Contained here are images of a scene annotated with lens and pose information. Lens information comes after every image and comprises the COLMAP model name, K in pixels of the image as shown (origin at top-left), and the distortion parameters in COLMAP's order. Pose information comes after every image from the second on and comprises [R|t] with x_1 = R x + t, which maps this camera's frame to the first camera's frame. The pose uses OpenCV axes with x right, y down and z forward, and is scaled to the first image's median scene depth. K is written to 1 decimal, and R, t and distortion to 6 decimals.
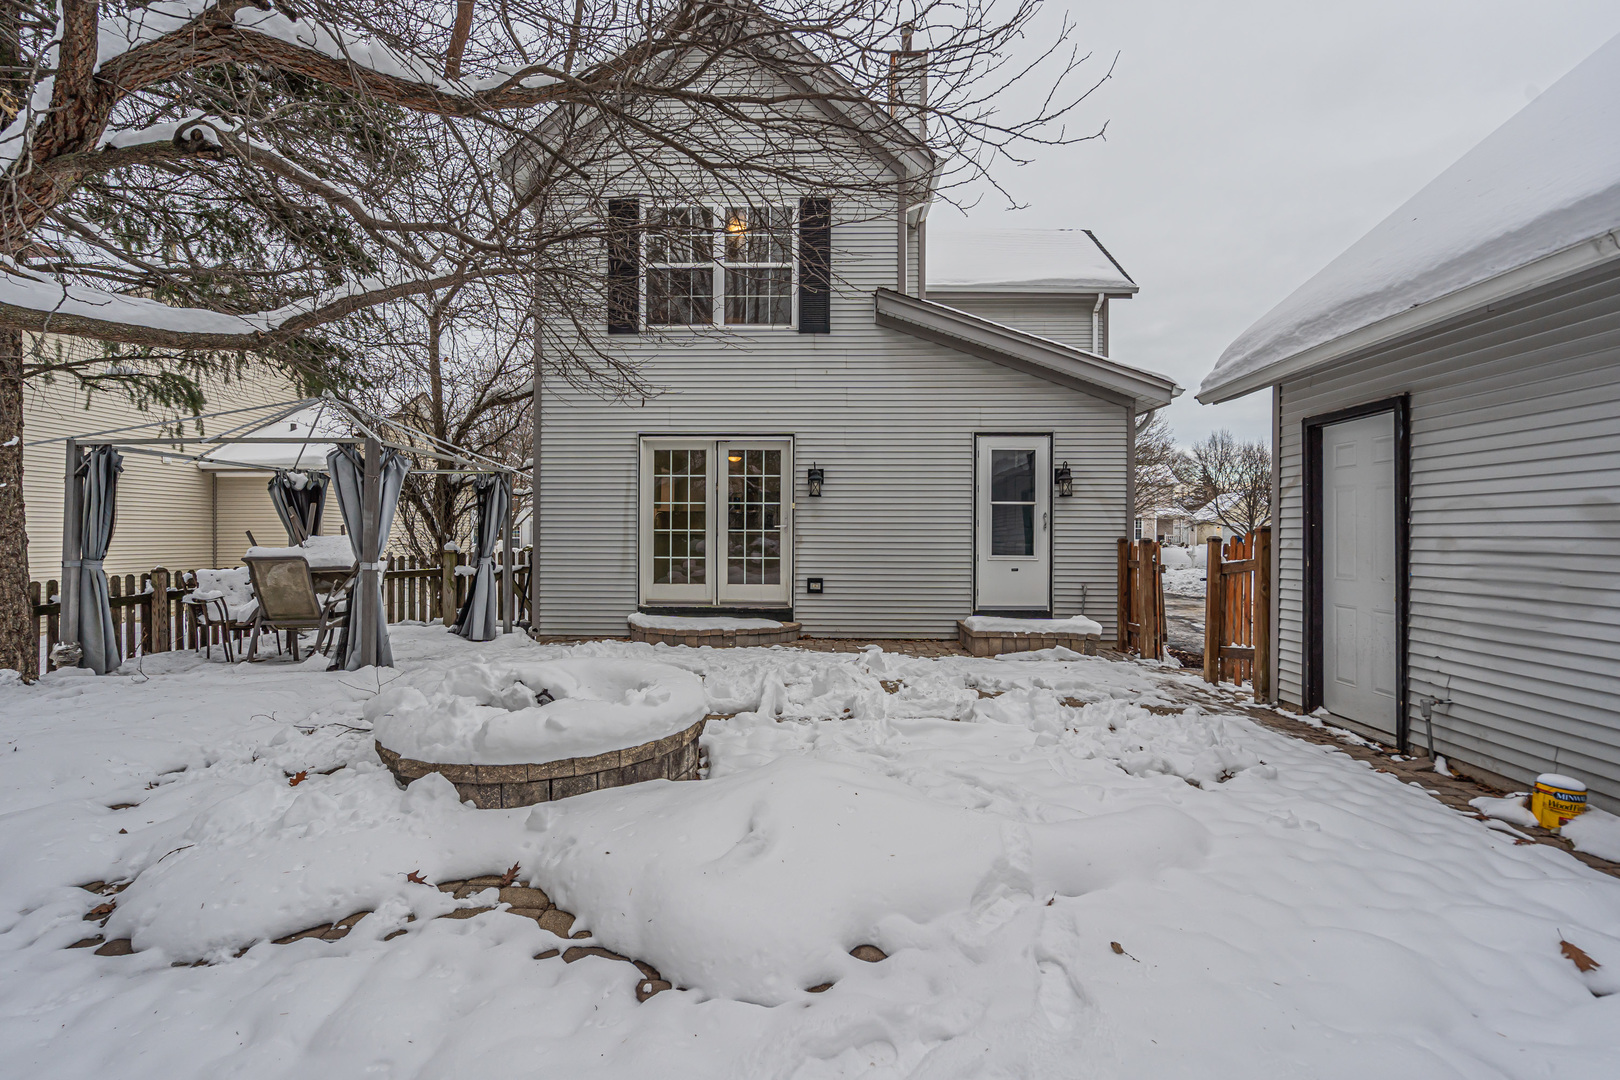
lens RADIAL K [[741.9, 0, 809.4], [0, 741.9, 536.2], [0, 0, 1]] dist [-0.001606, 0.000469]
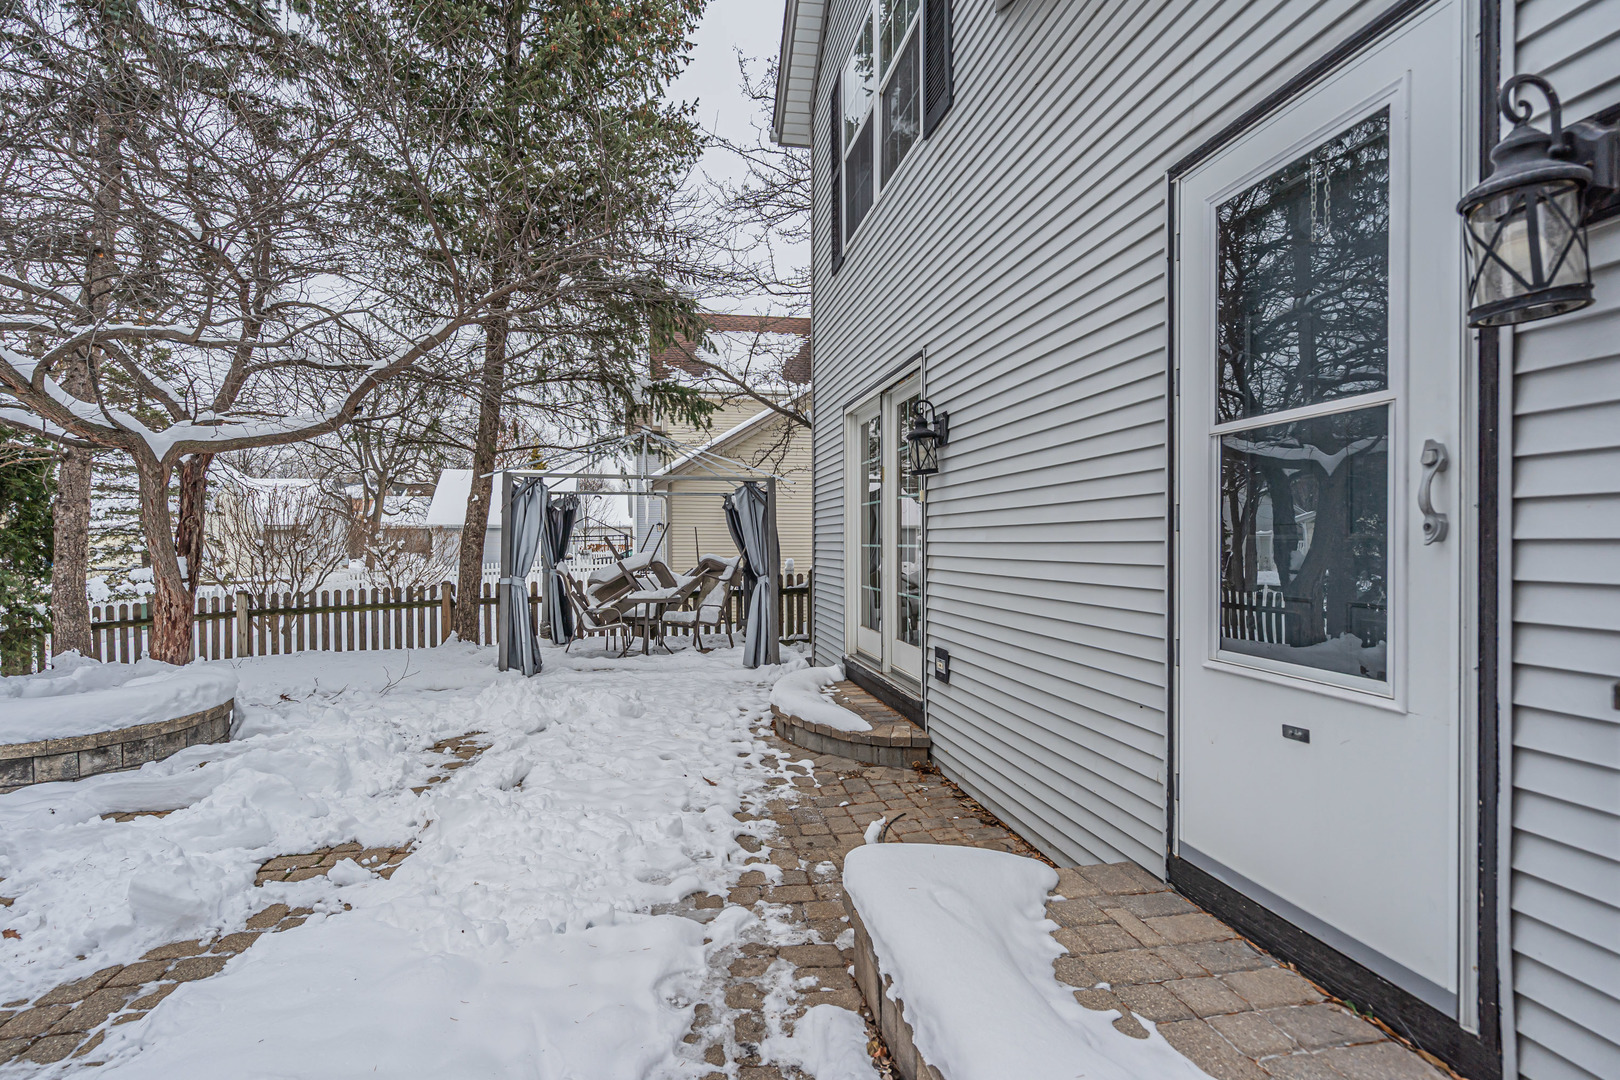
lens RADIAL K [[756.1, 0, 777.6], [0, 756.1, 541.5], [0, 0, 1]] dist [-0.000921, 0.000659]
pose [[0.176252, -0.003263, -0.984340, 0.322768], [0.005268, 0.999983, -0.002371, -0.007119], [0.984331, -0.004767, 0.176266, 0.574890]]
